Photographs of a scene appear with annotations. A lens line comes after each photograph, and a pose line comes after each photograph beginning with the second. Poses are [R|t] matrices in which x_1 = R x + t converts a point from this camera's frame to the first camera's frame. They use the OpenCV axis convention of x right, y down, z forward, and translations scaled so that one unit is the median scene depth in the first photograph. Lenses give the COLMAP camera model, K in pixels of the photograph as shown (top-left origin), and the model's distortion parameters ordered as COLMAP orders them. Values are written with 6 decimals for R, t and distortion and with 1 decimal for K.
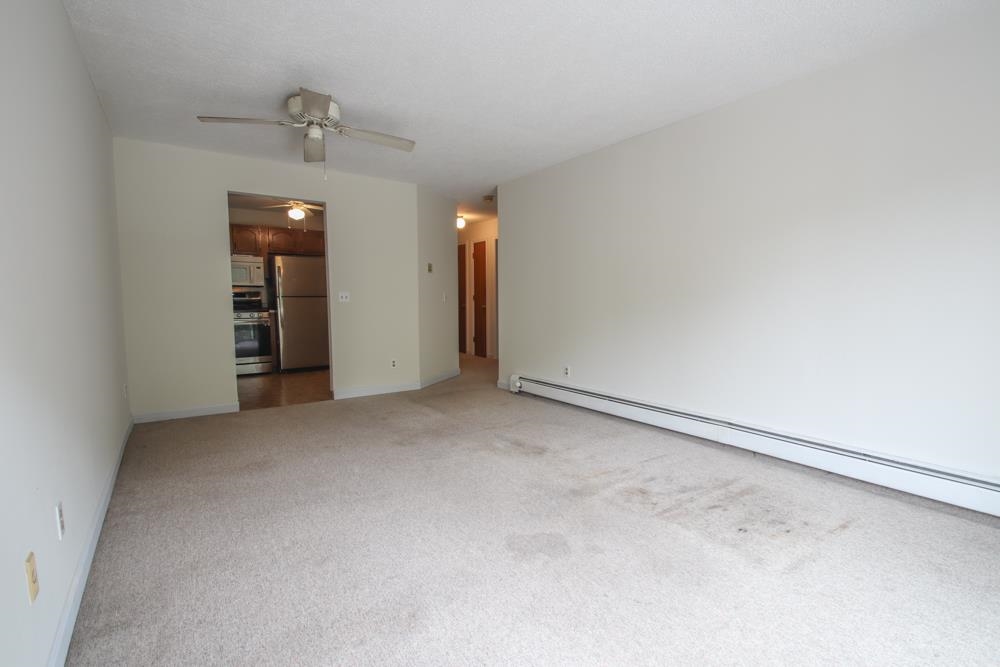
lens RADIAL K [[461.5, 0, 509.3], [0, 461.5, 338.3], [0, 0, 1]] dist [0.016719, -0.020347]
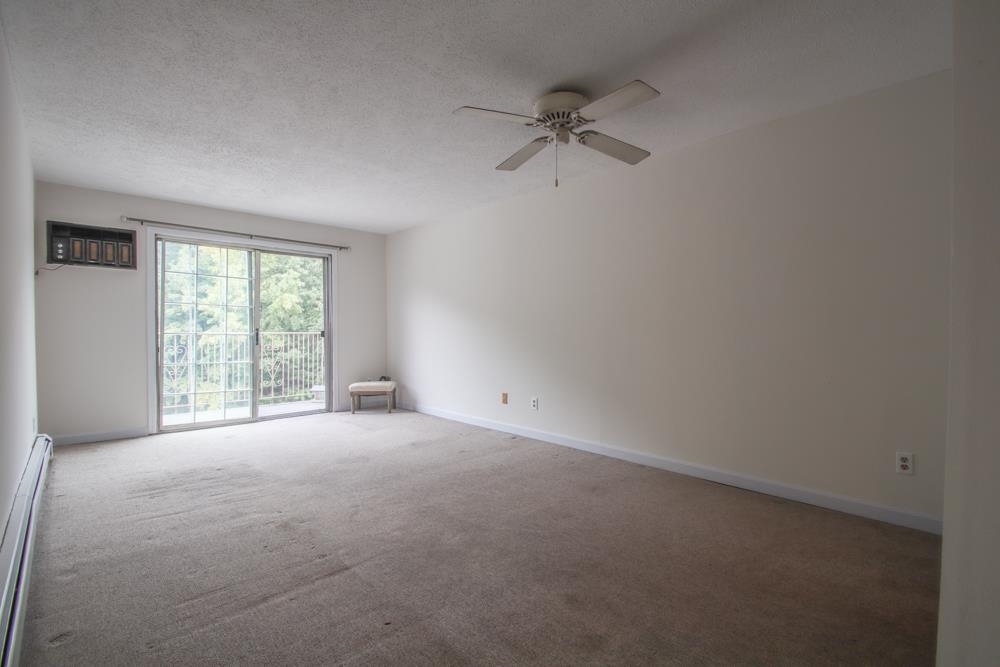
lens RADIAL K [[461.5, 0, 509.3], [0, 461.5, 338.3], [0, 0, 1]] dist [0.016719, -0.020347]
pose [[-0.989442, 0.003118, -0.144894, -0.241268], [-0.010835, 0.995379, 0.095412, -0.190869], [0.144522, 0.095975, -0.984836, 2.299968]]
